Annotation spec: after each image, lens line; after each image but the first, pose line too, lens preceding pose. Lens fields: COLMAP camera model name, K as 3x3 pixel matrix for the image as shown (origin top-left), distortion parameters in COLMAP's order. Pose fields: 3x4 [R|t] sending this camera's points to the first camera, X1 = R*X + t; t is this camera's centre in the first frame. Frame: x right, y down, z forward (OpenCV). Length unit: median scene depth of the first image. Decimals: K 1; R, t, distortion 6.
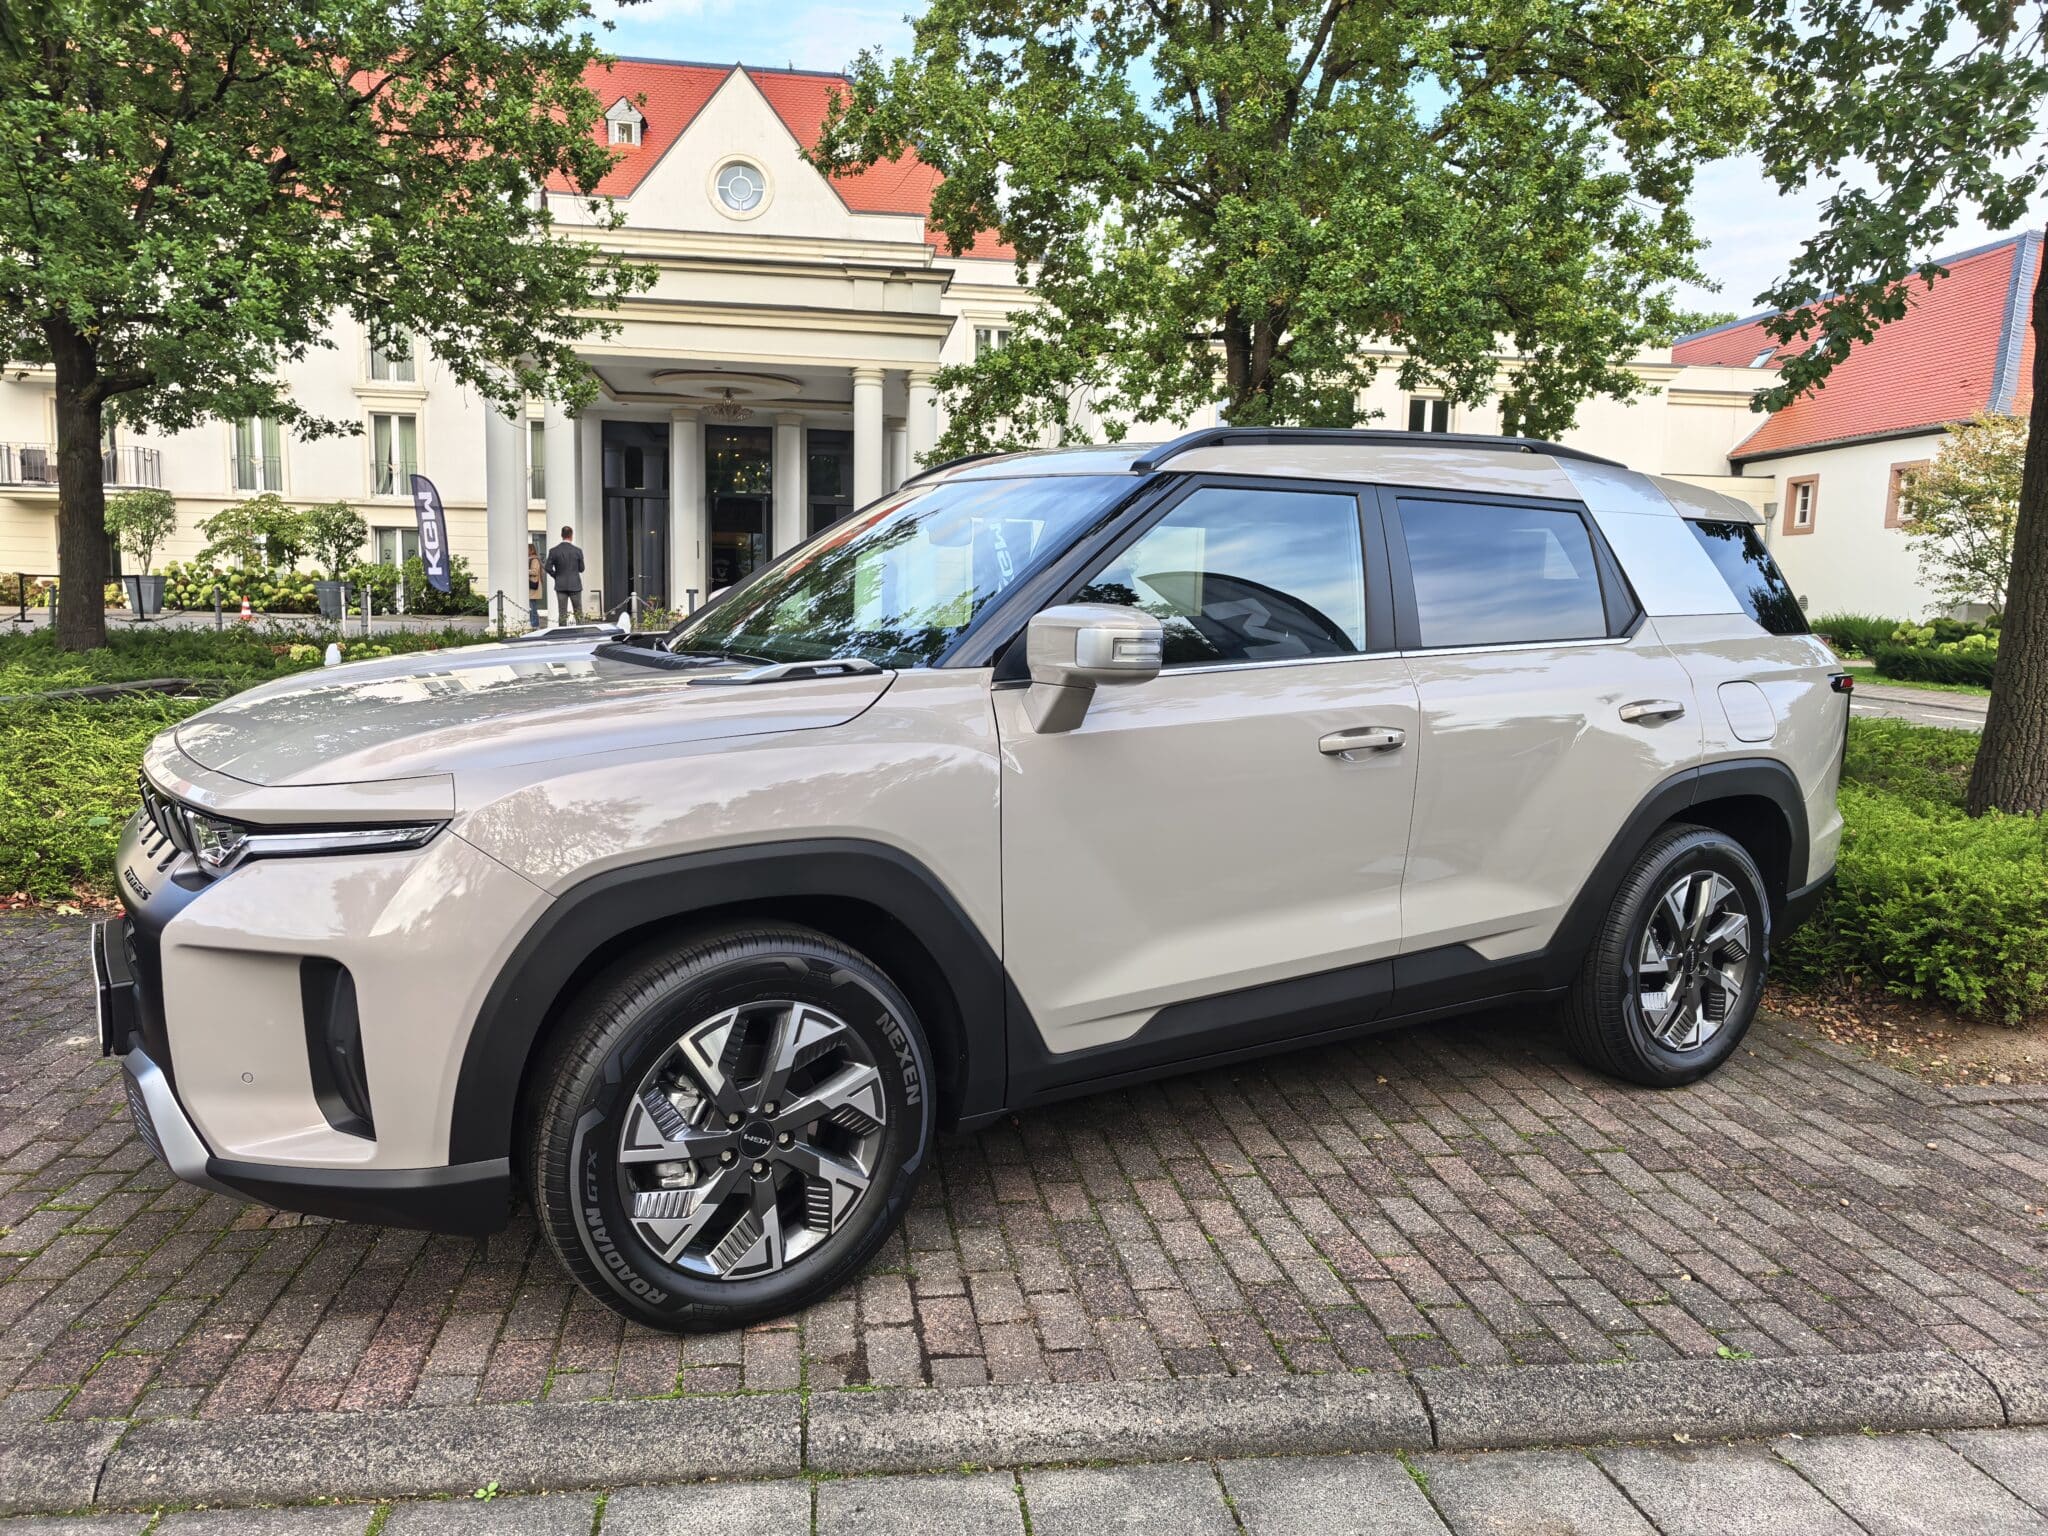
lens RADIAL K [[1442.8, 0, 1023.4], [0, 1442.8, 802.7], [0, 0, 1]] dist [0.022328, -0.012550]
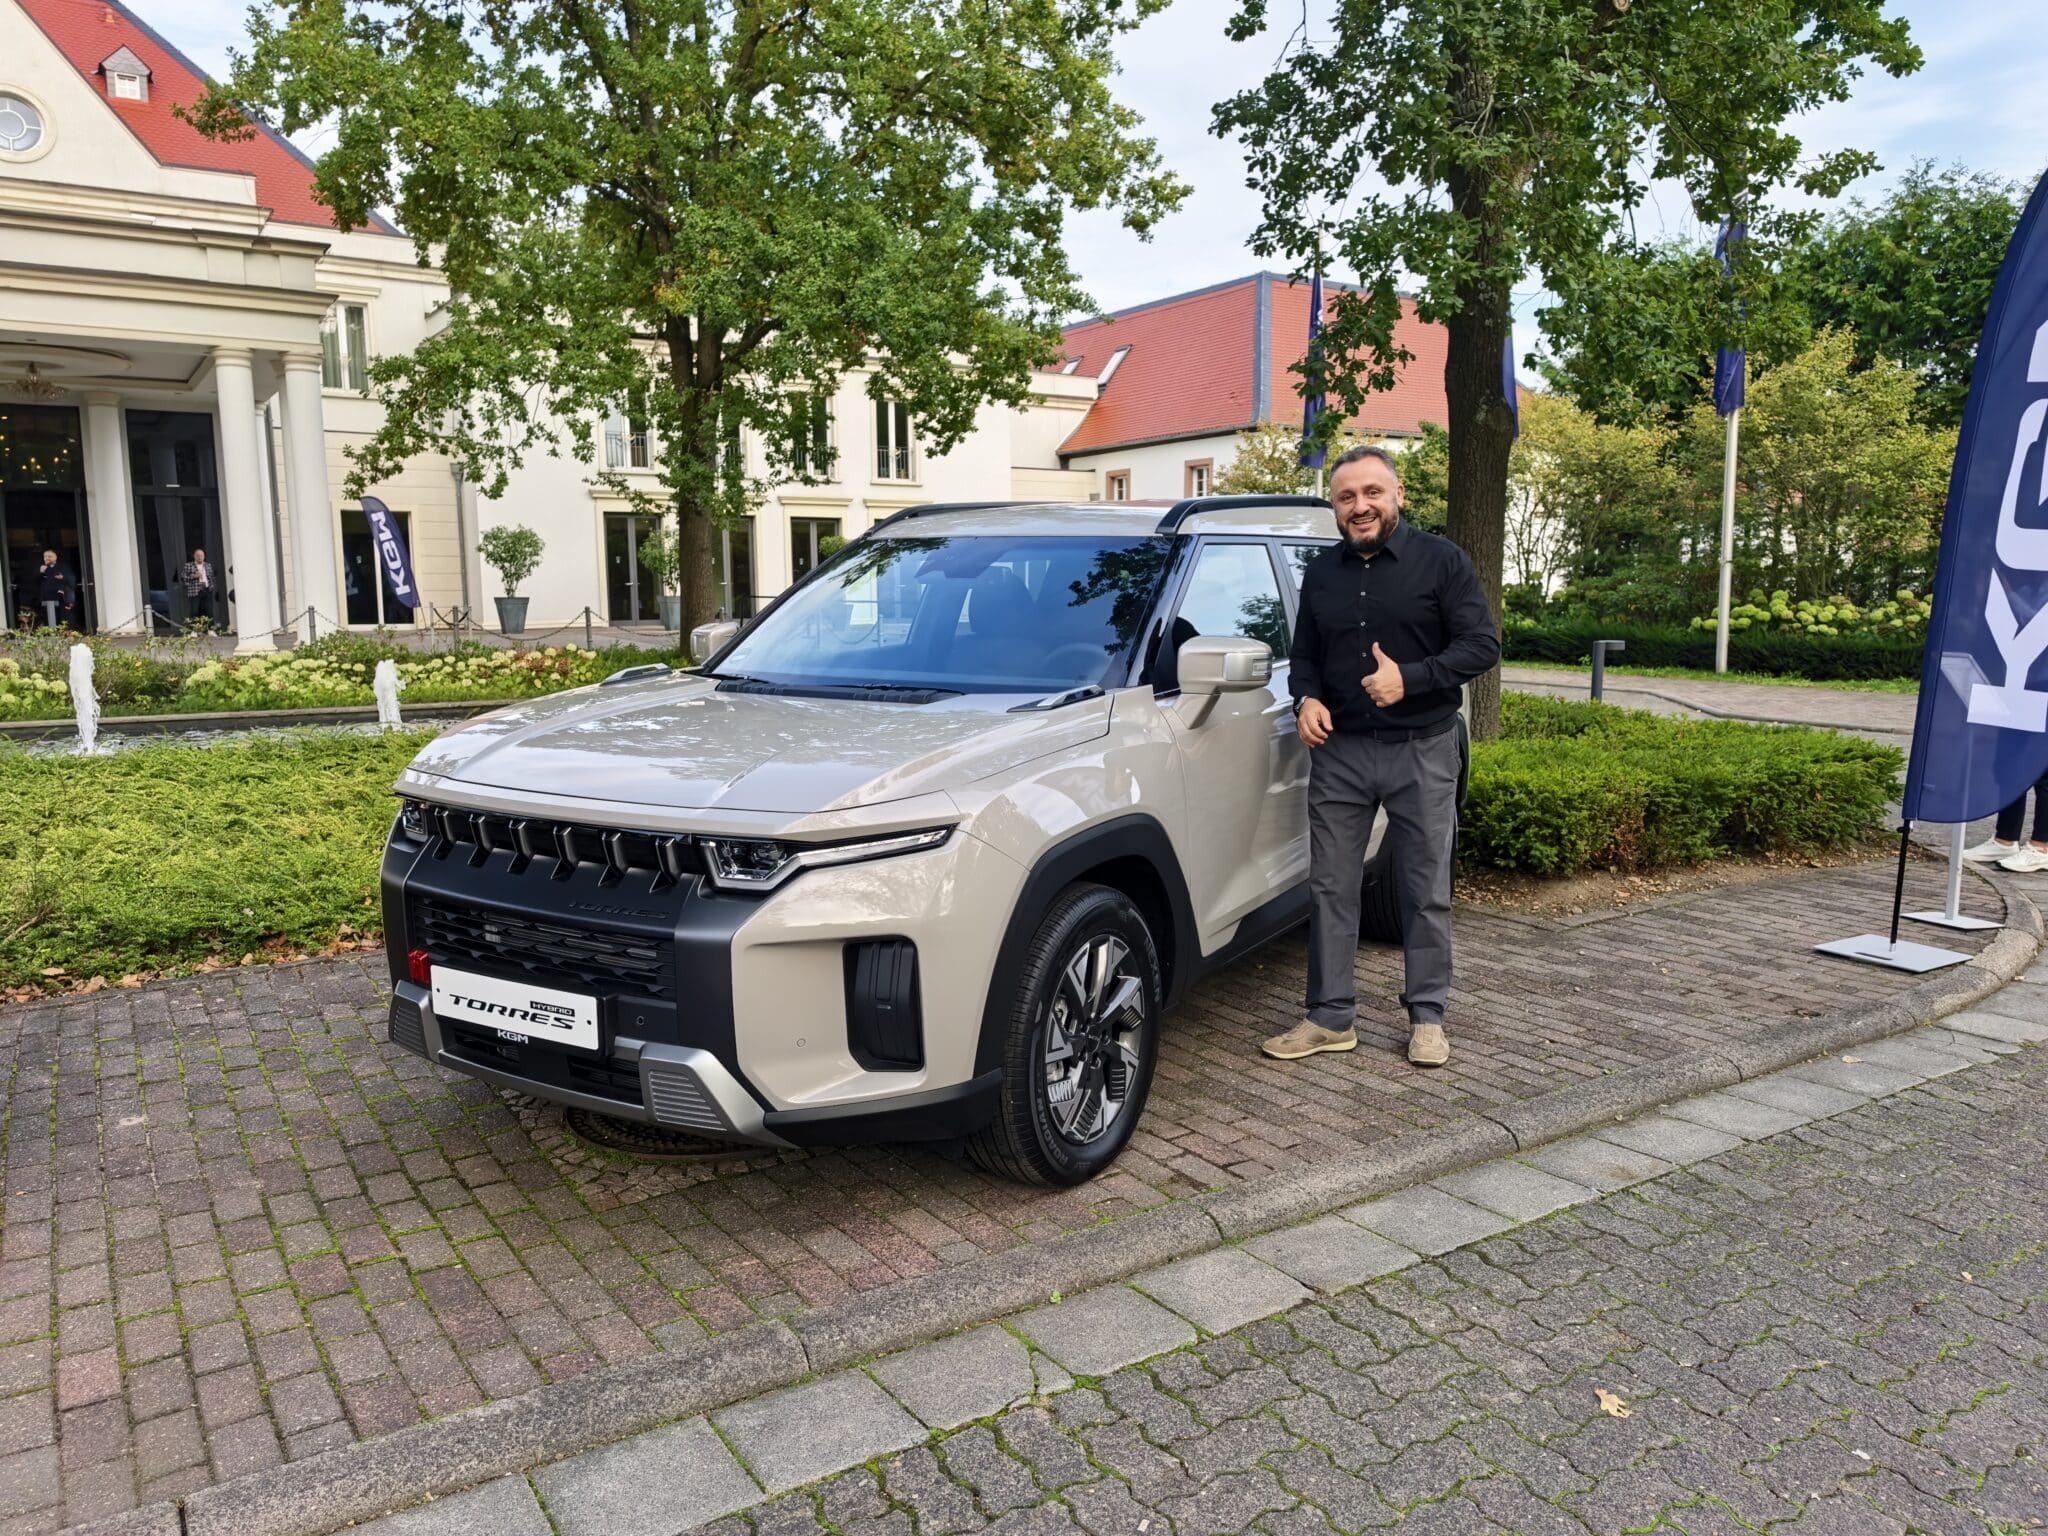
lens RADIAL K [[1442.8, 0, 1023.4], [0, 1442.8, 802.7], [0, 0, 1]] dist [0.022328, -0.012550]
pose [[0.899018, -0.094917, 0.427502, -0.569470], [0.090100, 0.995433, 0.031536, -0.027280], [-0.428543, 0.010166, 0.903464, -0.147679]]
